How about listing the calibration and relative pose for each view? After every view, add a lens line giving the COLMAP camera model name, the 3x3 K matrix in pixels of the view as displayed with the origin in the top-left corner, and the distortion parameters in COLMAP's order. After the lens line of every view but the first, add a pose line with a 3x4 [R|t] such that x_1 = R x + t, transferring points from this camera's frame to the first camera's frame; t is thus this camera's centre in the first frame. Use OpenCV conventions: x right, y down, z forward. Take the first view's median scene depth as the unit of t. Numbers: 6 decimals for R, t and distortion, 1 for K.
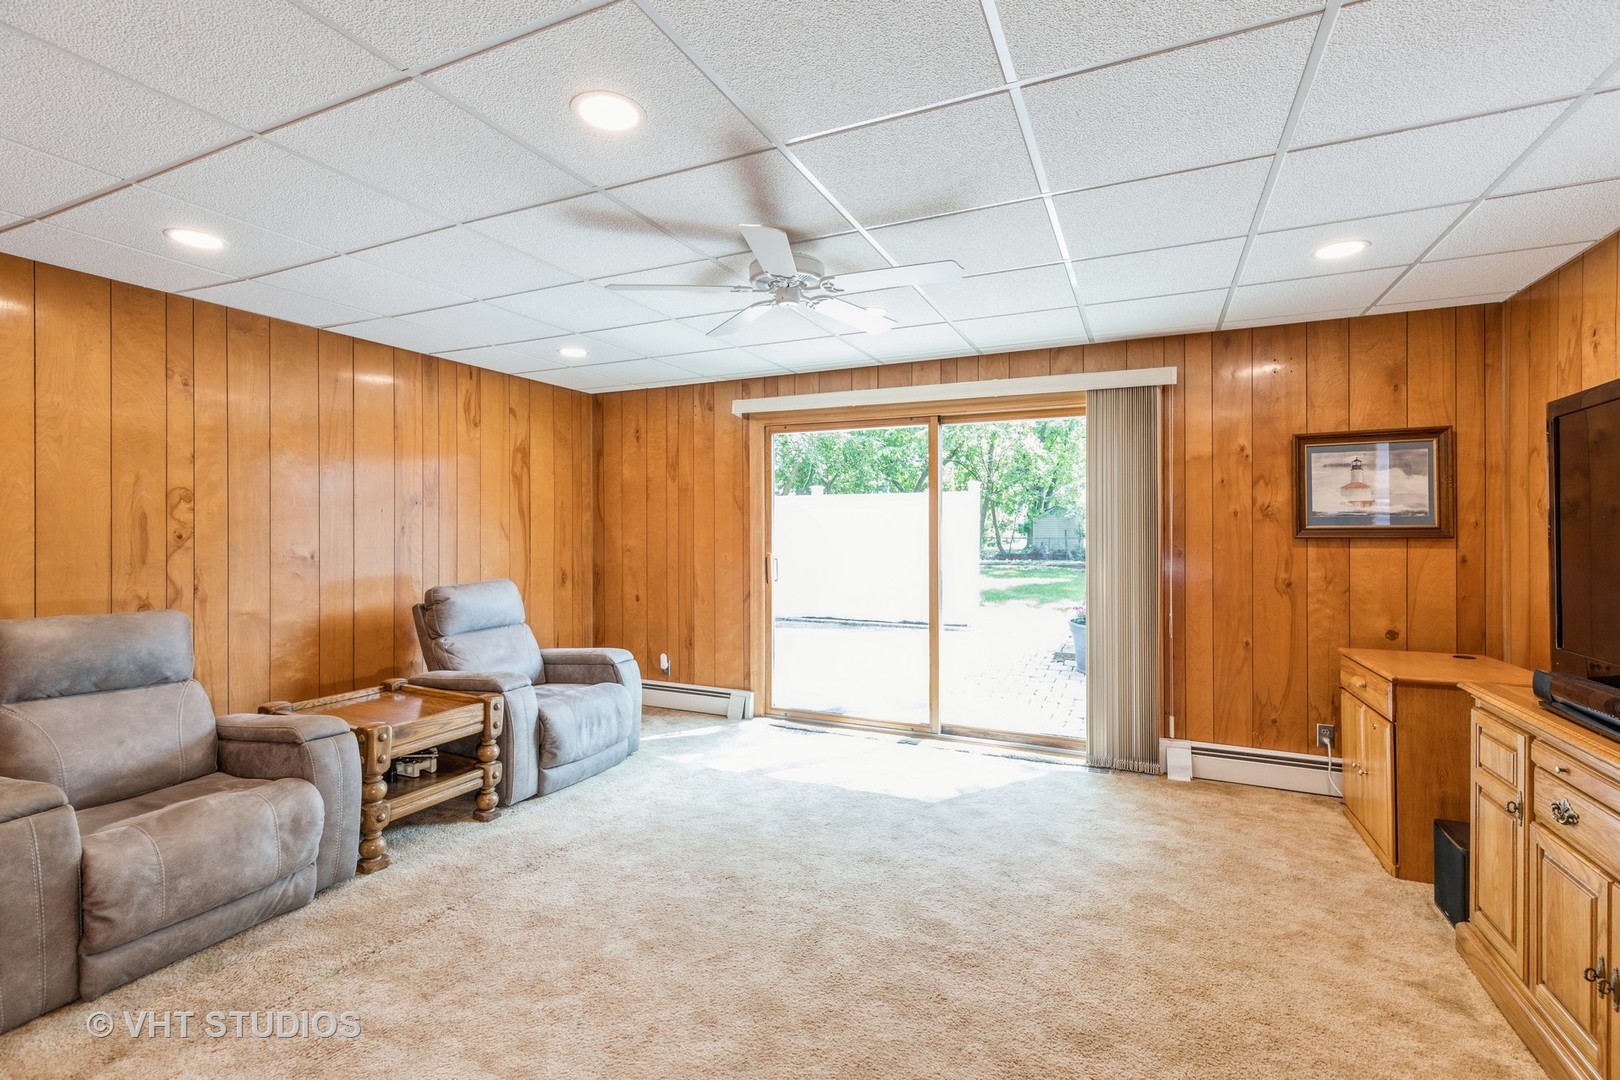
lens RADIAL K [[717.4, 0, 806.0], [0, 717.4, 533.8], [0, 0, 1]] dist [0.006185, 0.000311]
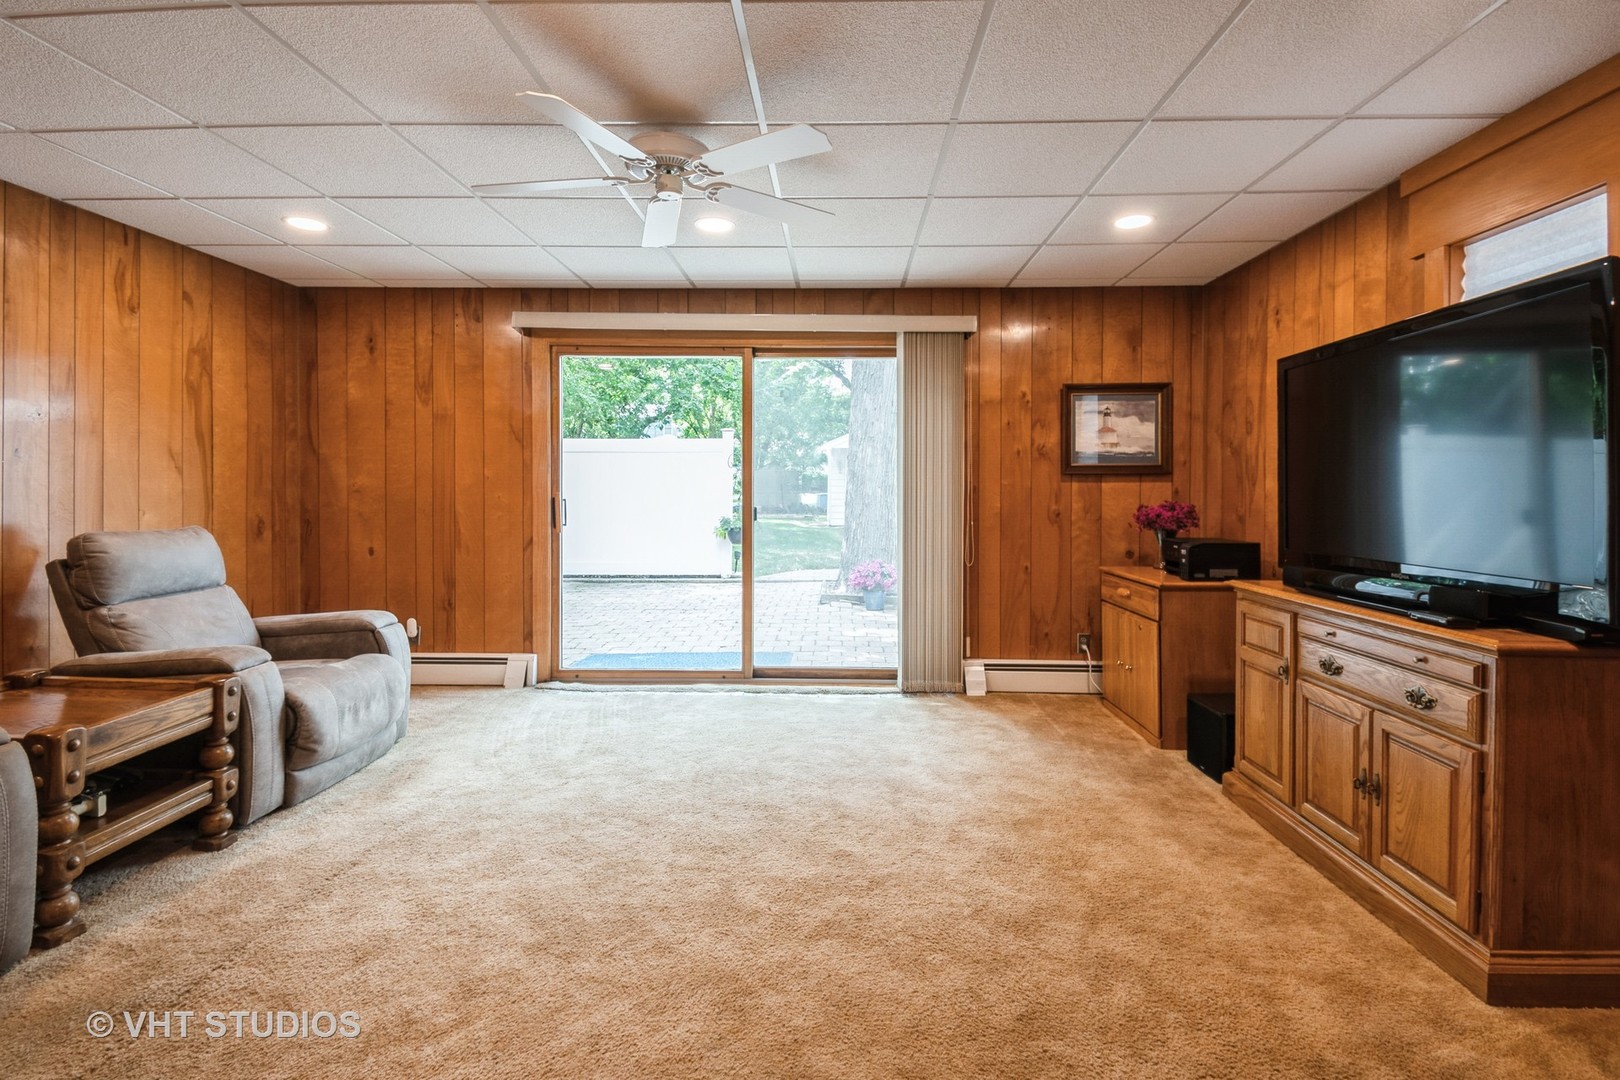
lens RADIAL K [[746.3, 0, 815.1], [0, 746.3, 497.4], [0, 0, 1]] dist [0.036117, -0.024117]
pose [[0.918346, -0.003889, 0.395760, -0.165671], [-0.000059, 0.999950, 0.009964, 0.032014], [-0.395779, -0.009173, 0.918300, 0.056577]]
